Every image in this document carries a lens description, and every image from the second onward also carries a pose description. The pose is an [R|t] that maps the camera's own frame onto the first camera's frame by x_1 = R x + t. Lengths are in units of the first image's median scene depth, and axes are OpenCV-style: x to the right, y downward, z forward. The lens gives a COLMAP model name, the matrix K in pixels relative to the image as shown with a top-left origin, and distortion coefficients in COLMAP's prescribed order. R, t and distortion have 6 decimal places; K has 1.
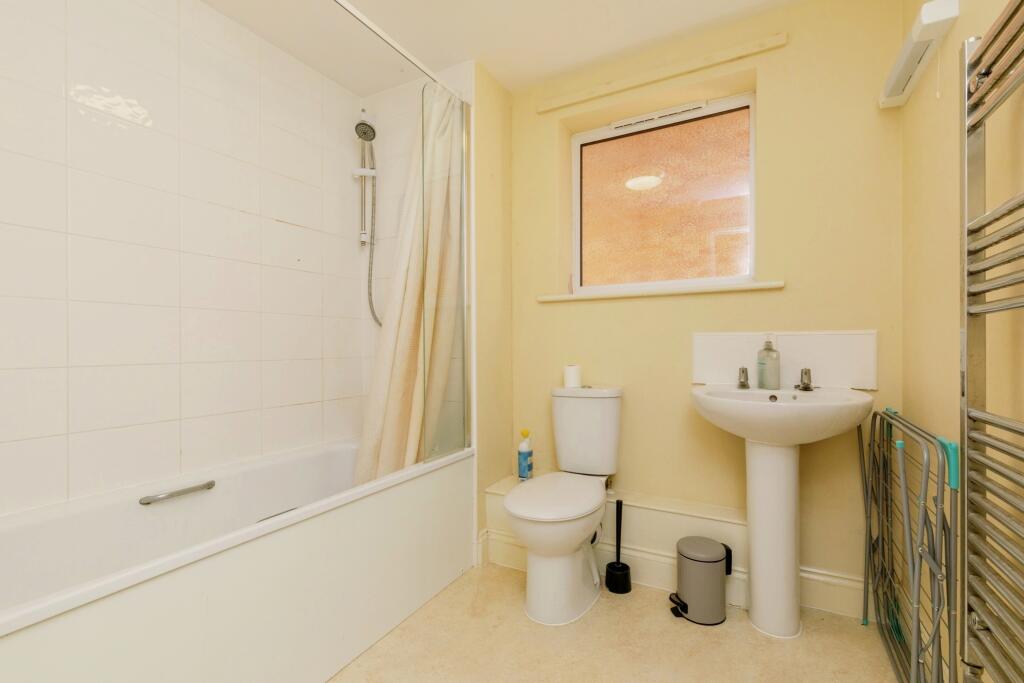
lens RADIAL K [[457.6, 0, 511.3], [0, 457.6, 346.6], [0, 0, 1]] dist [0.002668, 0.000026]
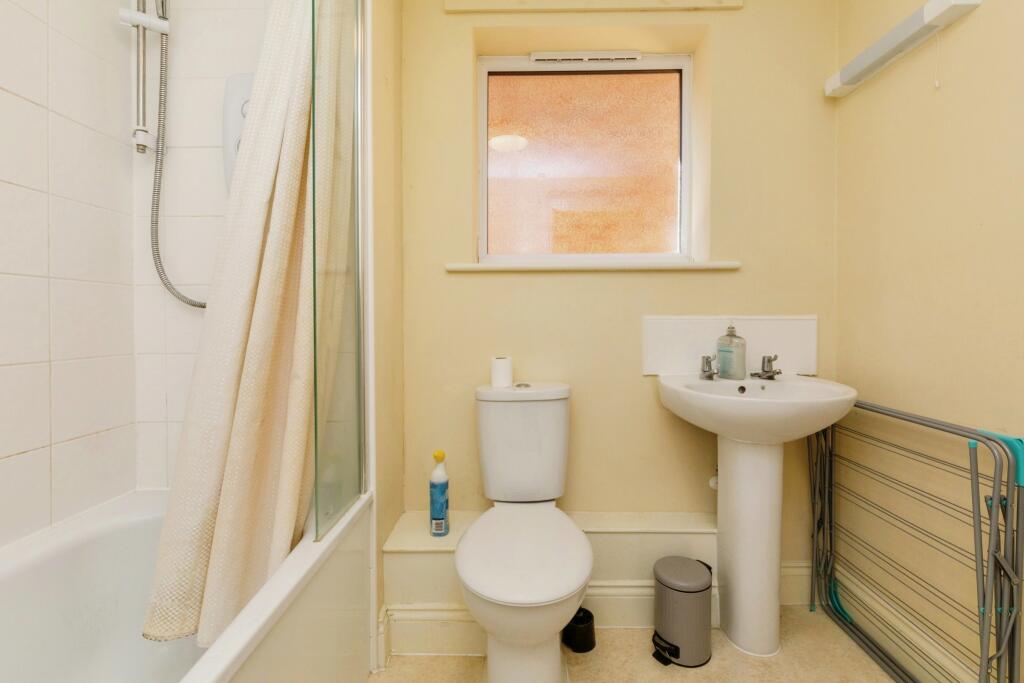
lens RADIAL K [[460.7, 0, 516.2], [0, 460.7, 325.8], [0, 0, 1]] dist [-0.006817, 0.000120]
pose [[0.881006, -0.003663, 0.473092, -0.218927], [0.000574, 0.999978, 0.006674, -0.017249], [-0.473106, -0.005608, 0.880988, 0.348043]]
